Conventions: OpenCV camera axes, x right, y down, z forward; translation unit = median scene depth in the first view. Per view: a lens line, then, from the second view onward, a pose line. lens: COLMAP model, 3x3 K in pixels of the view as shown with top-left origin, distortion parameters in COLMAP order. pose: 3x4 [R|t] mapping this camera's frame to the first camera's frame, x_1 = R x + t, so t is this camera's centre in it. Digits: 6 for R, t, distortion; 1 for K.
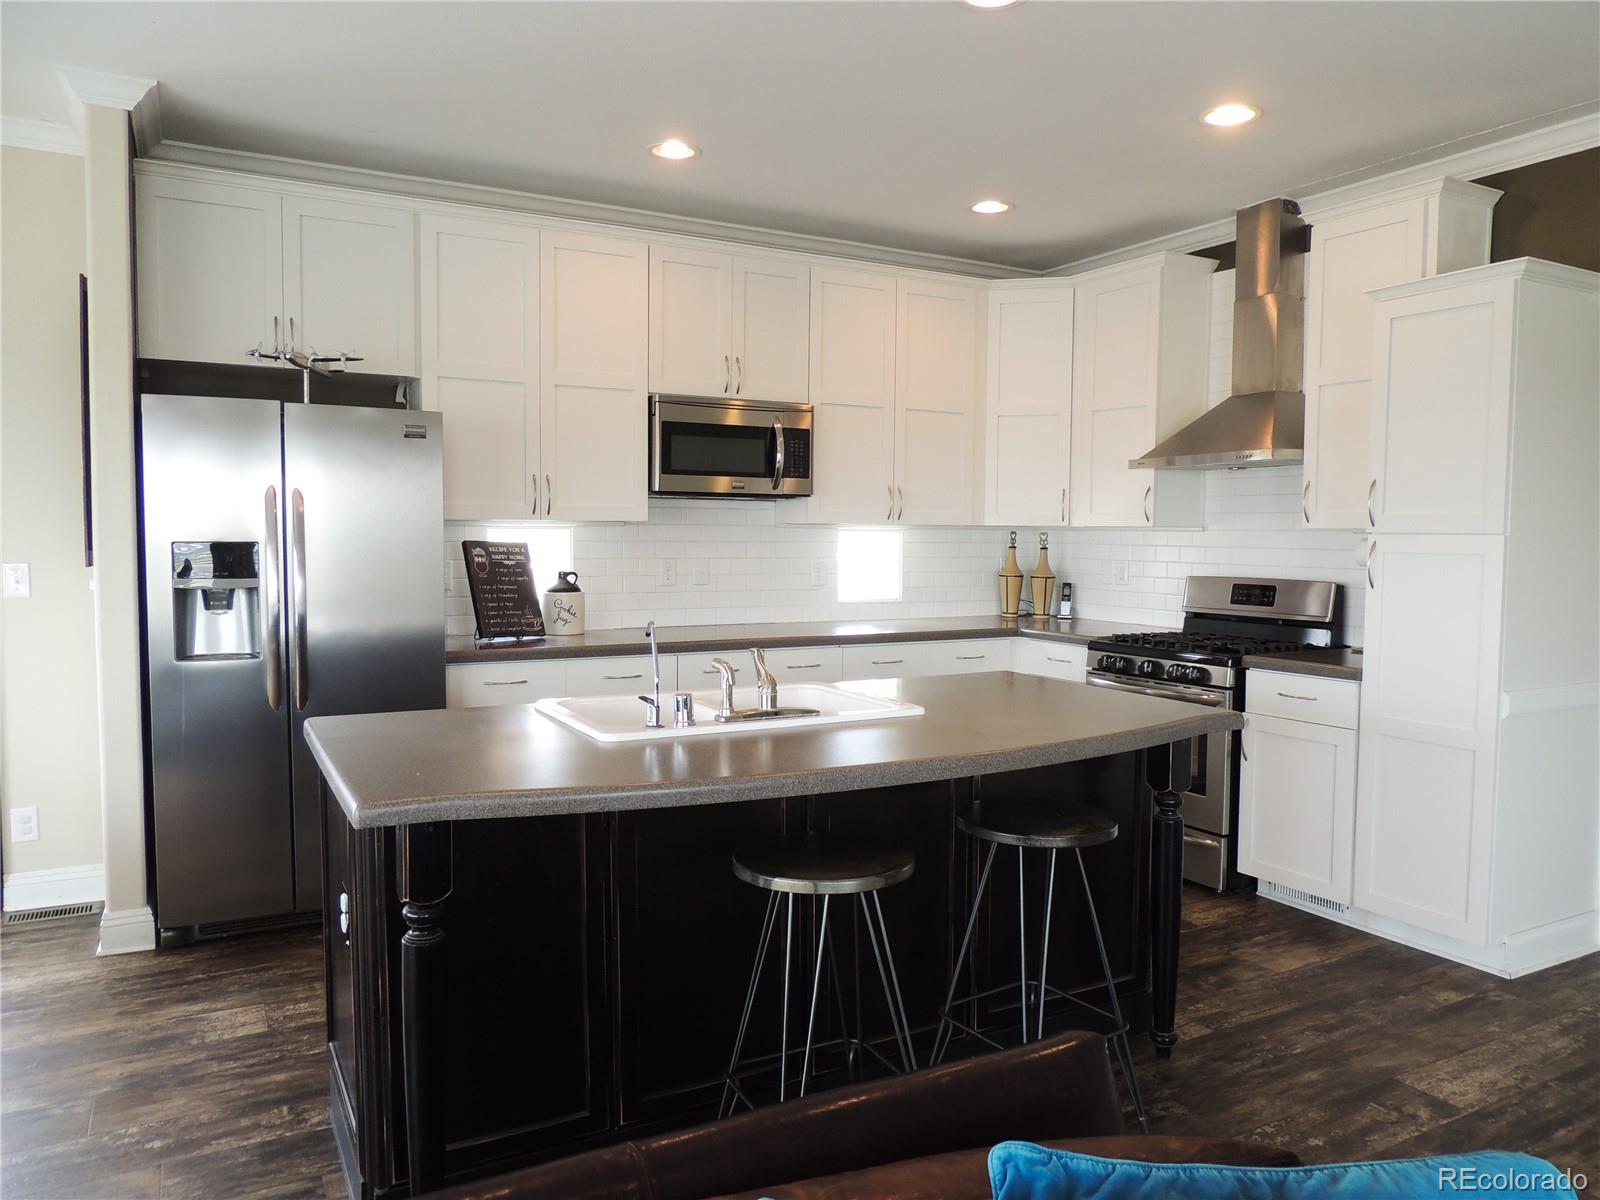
lens RADIAL K [[1157.8, 0, 792.4], [0, 1157.8, 593.1], [0, 0, 1]] dist [-0.027675, 0.012320]
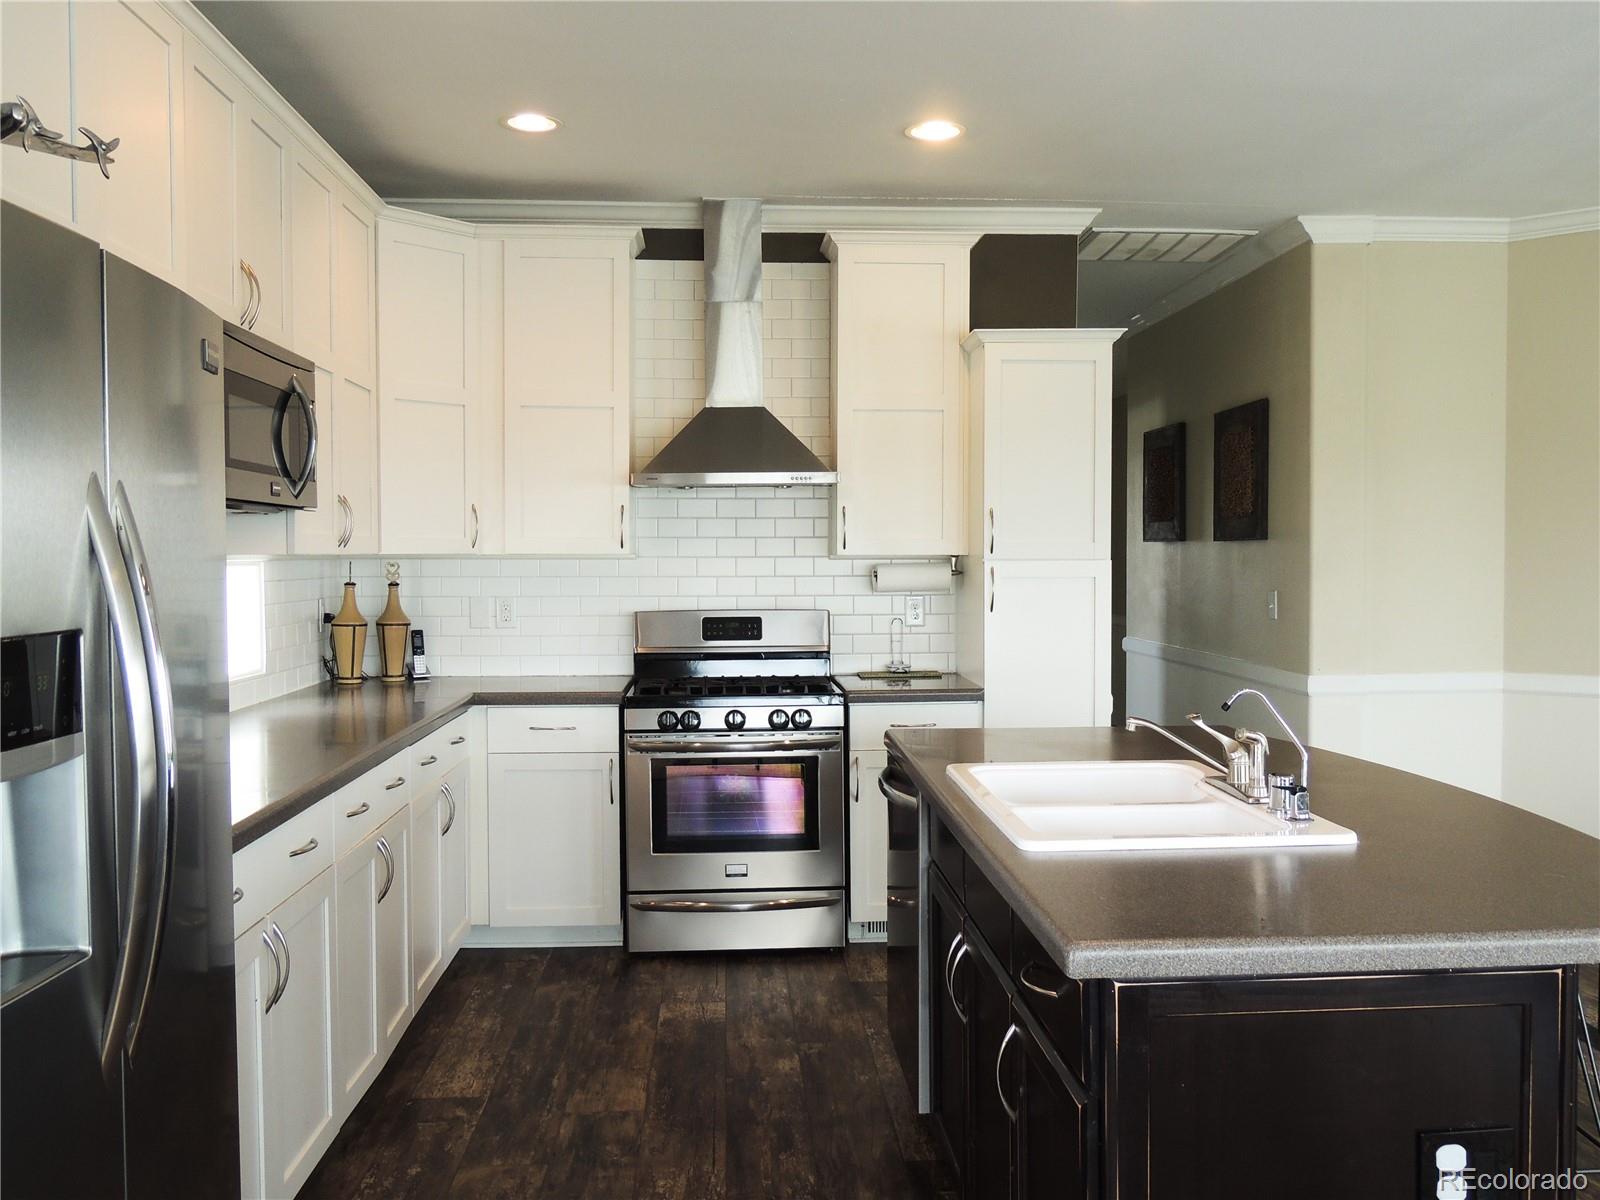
lens RADIAL K [[1481.0, 0, 803.5], [0, 1481.0, 586.9], [0, 0, 1]] dist [0.015212, 0.000000]
pose [[0.411329, -0.030189, 0.910987, -0.649001], [0.055612, 0.998421, 0.007976, -0.037764], [-0.909789, 0.047381, 0.412358, 0.474786]]
